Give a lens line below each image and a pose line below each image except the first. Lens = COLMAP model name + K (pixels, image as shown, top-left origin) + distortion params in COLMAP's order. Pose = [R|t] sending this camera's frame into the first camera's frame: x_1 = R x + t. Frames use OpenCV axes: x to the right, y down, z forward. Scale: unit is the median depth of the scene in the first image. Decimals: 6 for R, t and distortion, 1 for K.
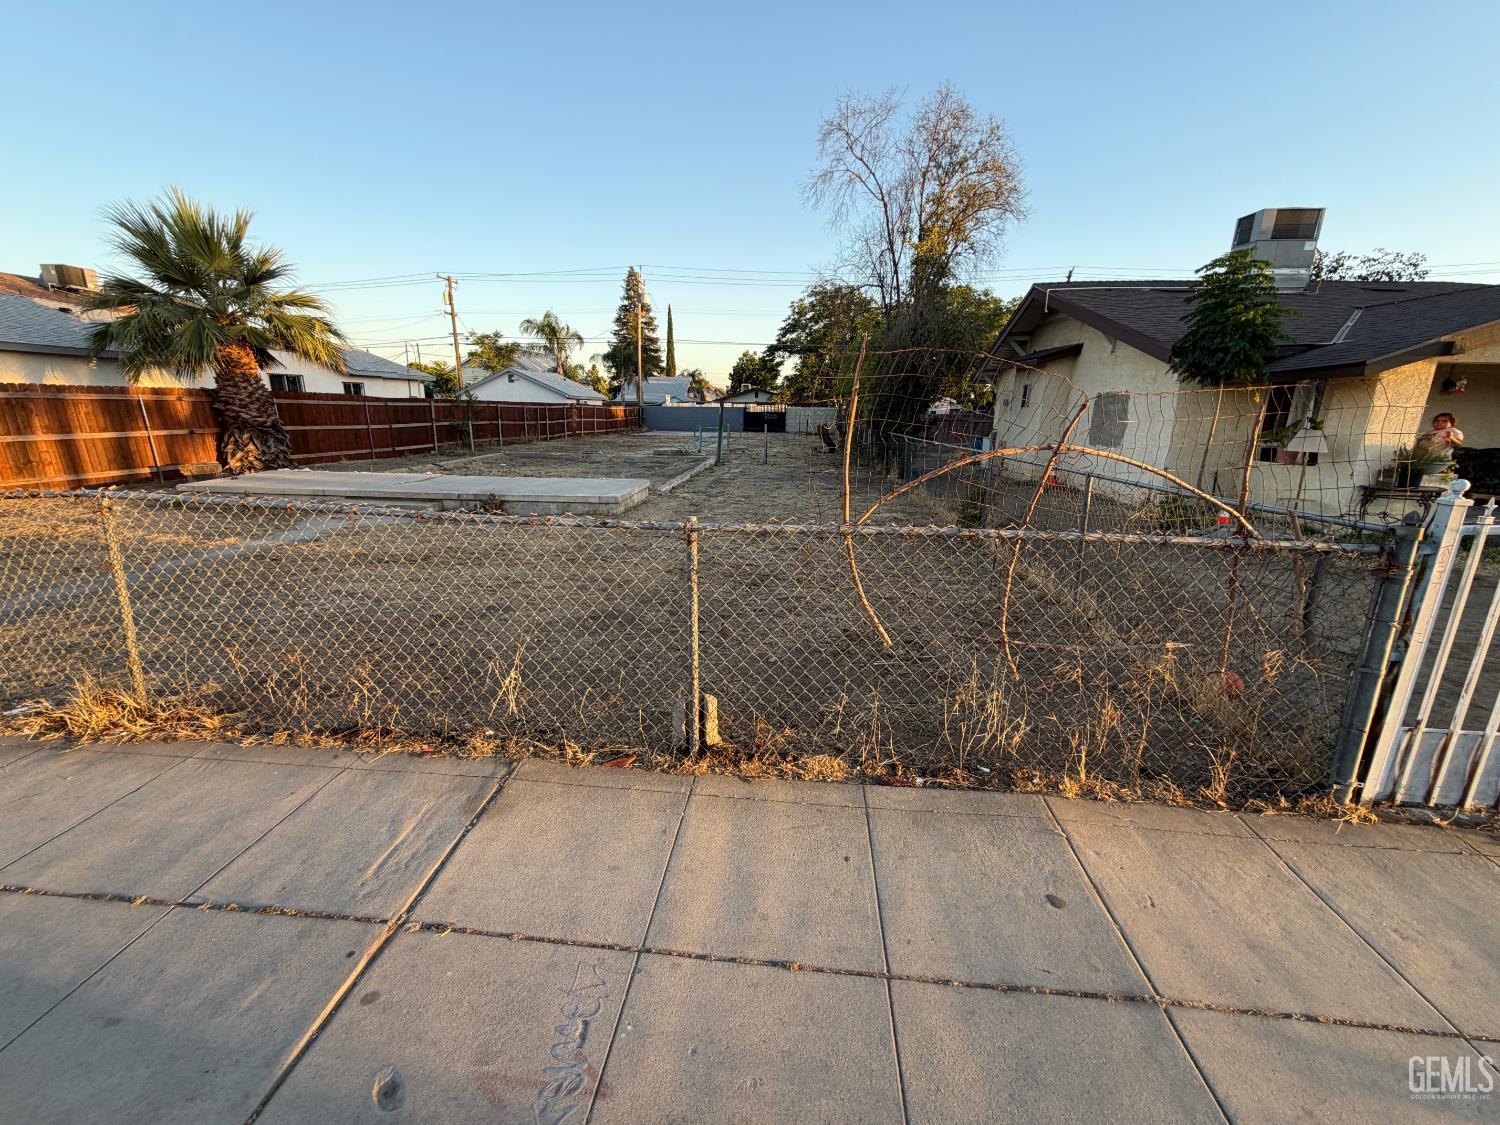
lens RADIAL K [[596.1, 0, 745.5], [0, 596.1, 562.5], [0, 0, 1]] dist [-0.000744, -0.000052]
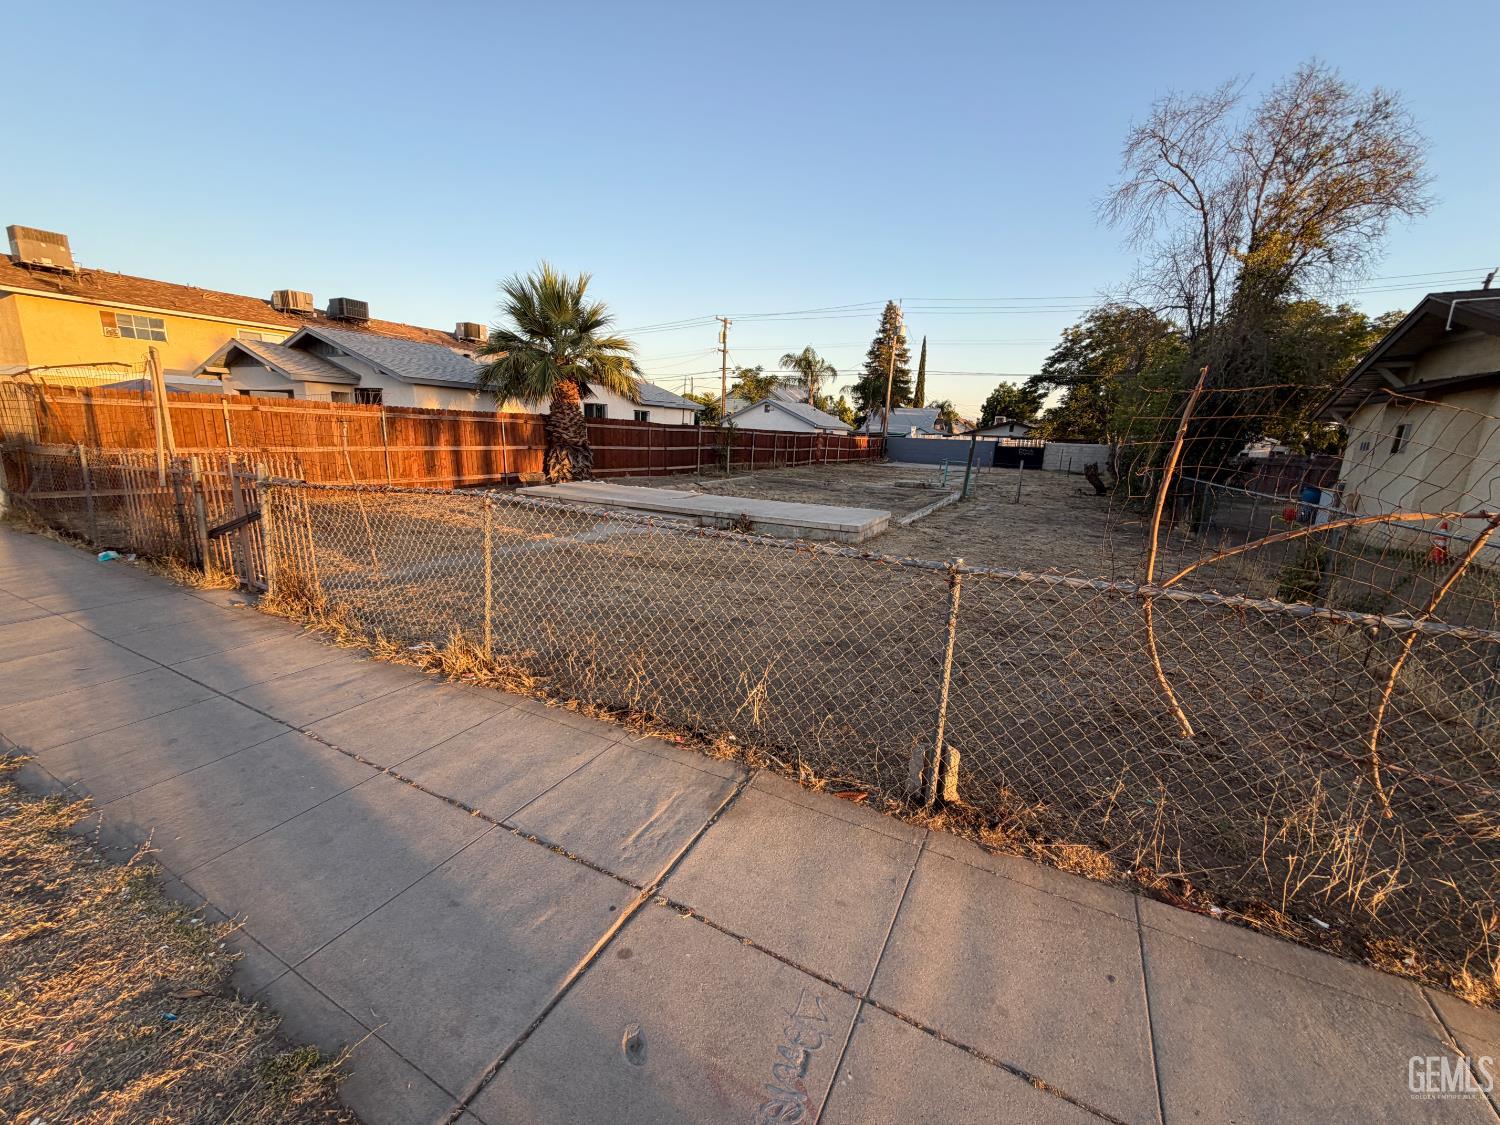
lens RADIAL K [[596.7, 0, 745.2], [0, 596.7, 562.6], [0, 0, 1]] dist [-0.001007, -0.000009]
pose [[0.924339, 0.105020, -0.366835, -0.009844], [-0.122471, 0.992168, -0.024554, -0.000749], [0.361383, 0.067623, 0.929962, -0.002572]]
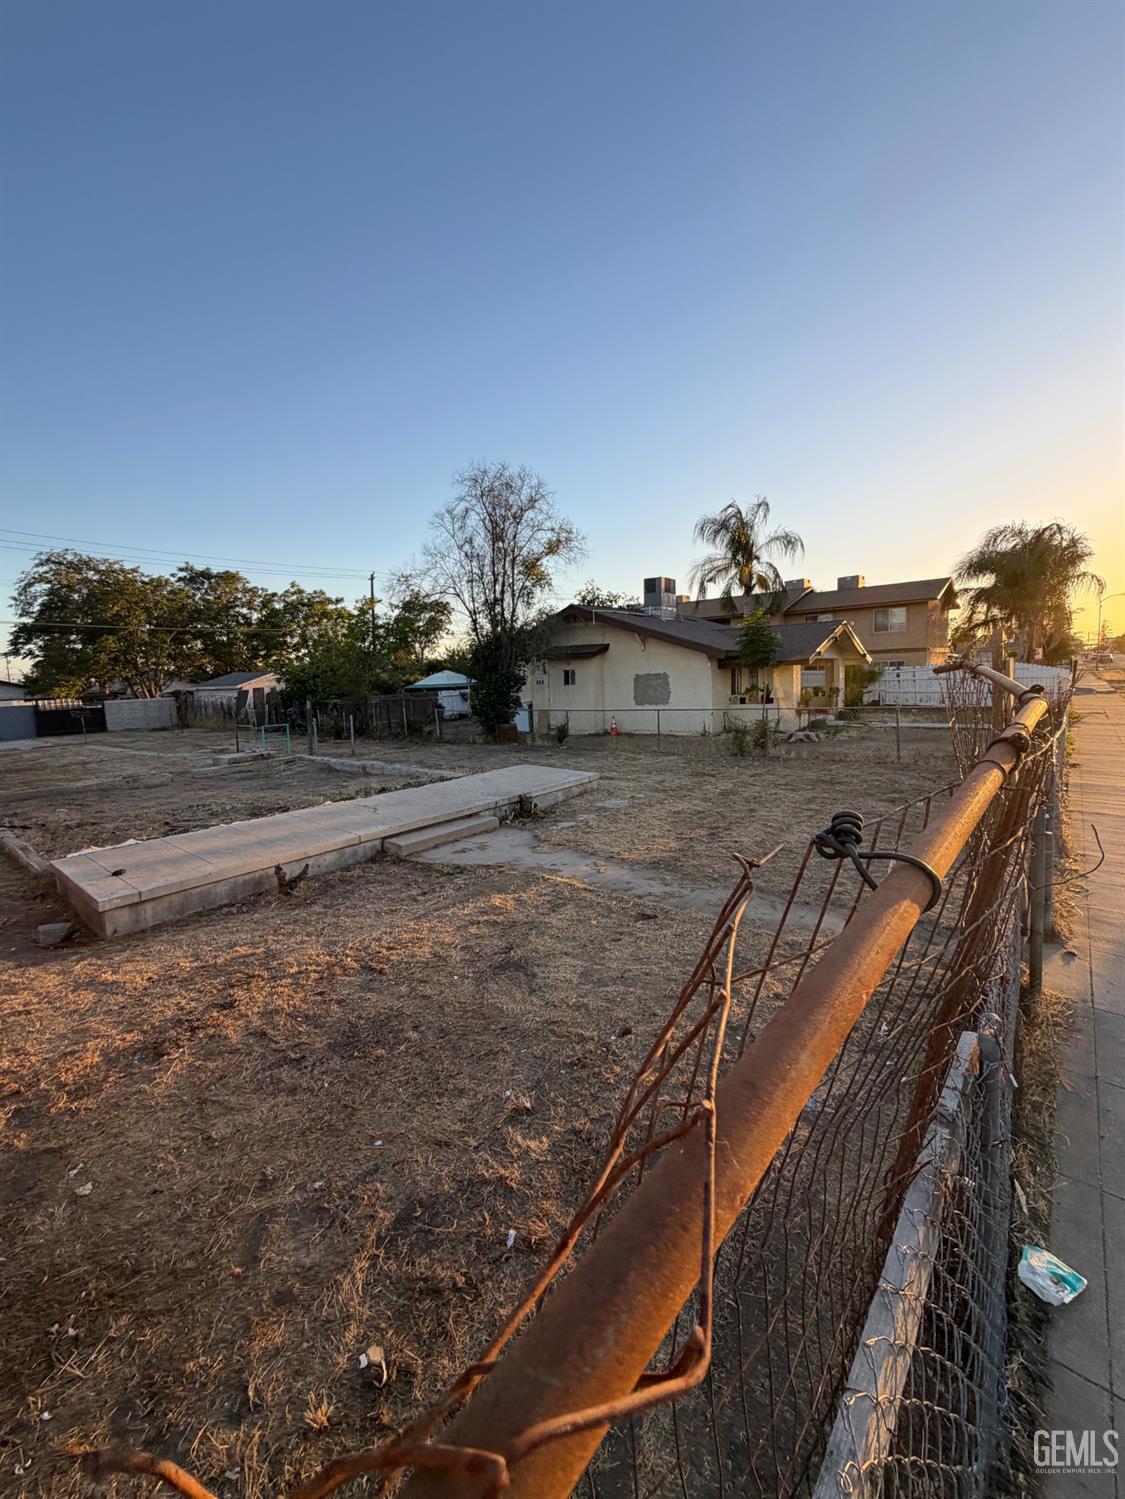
lens RADIAL K [[595.7, 0, 562.8], [0, 595.7, 745.4], [0, 0, 1]] dist [-0.000744, -0.000052]
pose [[0.569386, -0.132386, 0.811341, -0.801956], [0.254137, 0.966949, -0.020572, -0.104835], [-0.781802, 0.217905, 0.584211, 0.229516]]
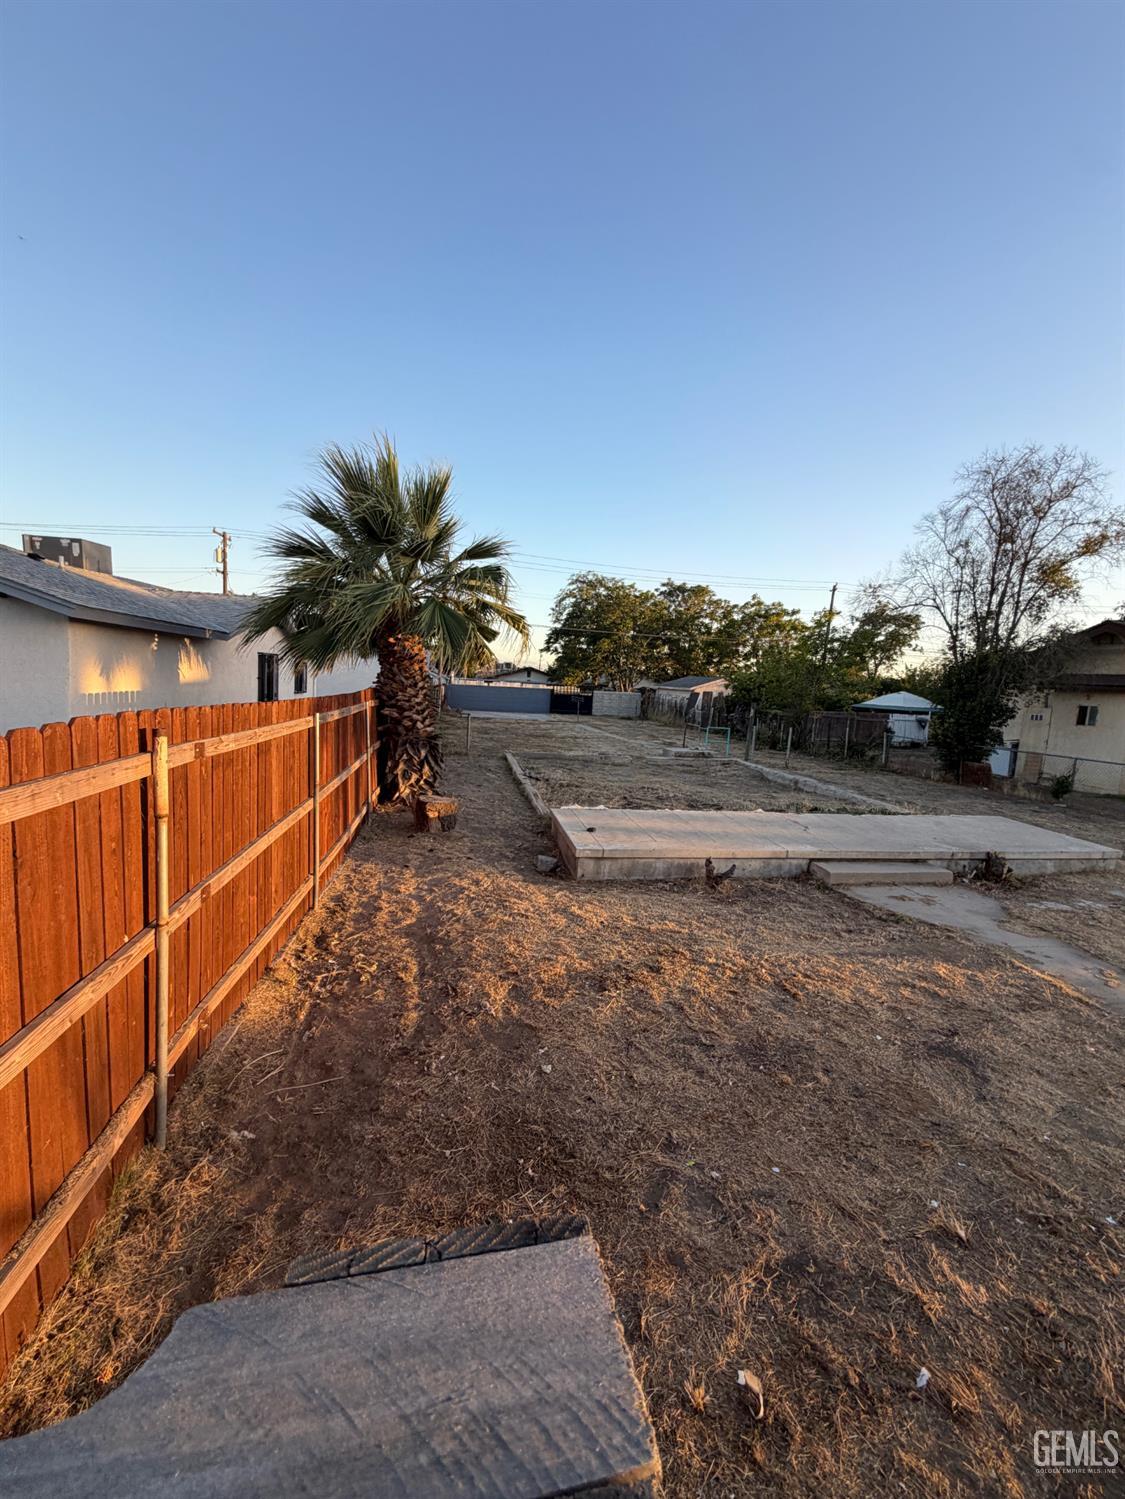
lens RADIAL K [[596.3, 0, 564.5], [0, 596.3, 745.9], [0, 0, 1]] dist [-0.001007, -0.000009]
pose [[0.965249, 0.012262, 0.261045, -0.811757], [0.024925, 0.990025, -0.138668, -0.107401], [-0.260141, 0.140356, 0.955315, 0.236302]]
